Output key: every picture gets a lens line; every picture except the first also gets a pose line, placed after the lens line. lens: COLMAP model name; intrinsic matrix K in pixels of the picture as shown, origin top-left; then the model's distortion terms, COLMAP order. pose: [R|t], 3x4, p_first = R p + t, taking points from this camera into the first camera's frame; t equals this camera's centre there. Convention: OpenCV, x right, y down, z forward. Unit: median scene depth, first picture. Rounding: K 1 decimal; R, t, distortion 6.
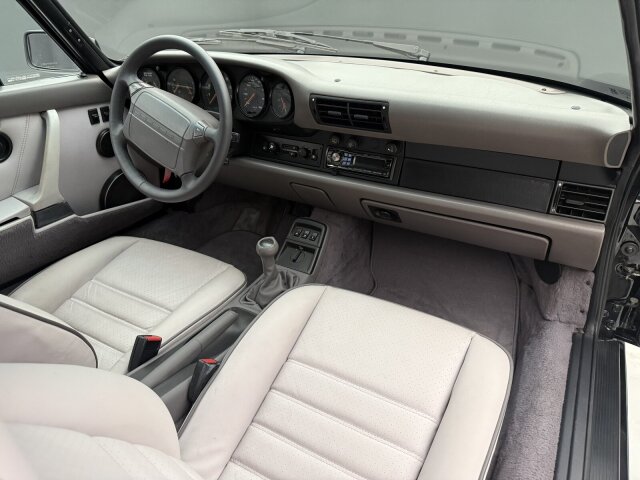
lens RADIAL K [[456.2, 0, 324.5], [0, 456.2, 252.0], [0, 0, 1]] dist [0.005825, -0.002054]
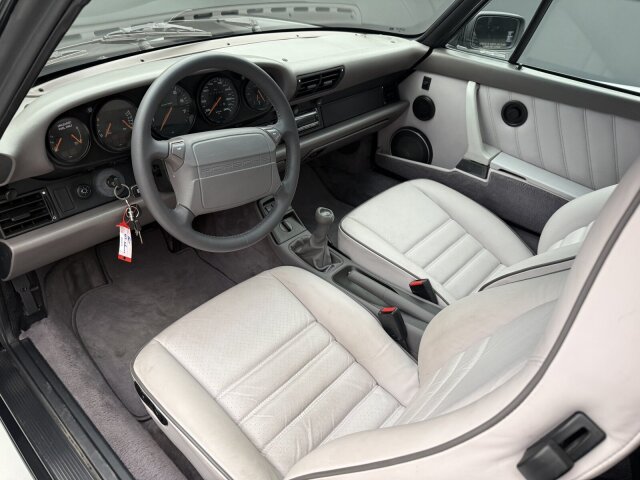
lens RADIAL K [[456.2, 0, 324.5], [0, 456.2, 252.0], [0, 0, 1]] dist [0.005825, -0.002054]
pose [[0.223580, -0.565454, 0.793898, -1.129864], [0.429639, 0.788291, 0.440463, -0.461084], [-0.874884, 0.242611, 0.419187, 0.559172]]
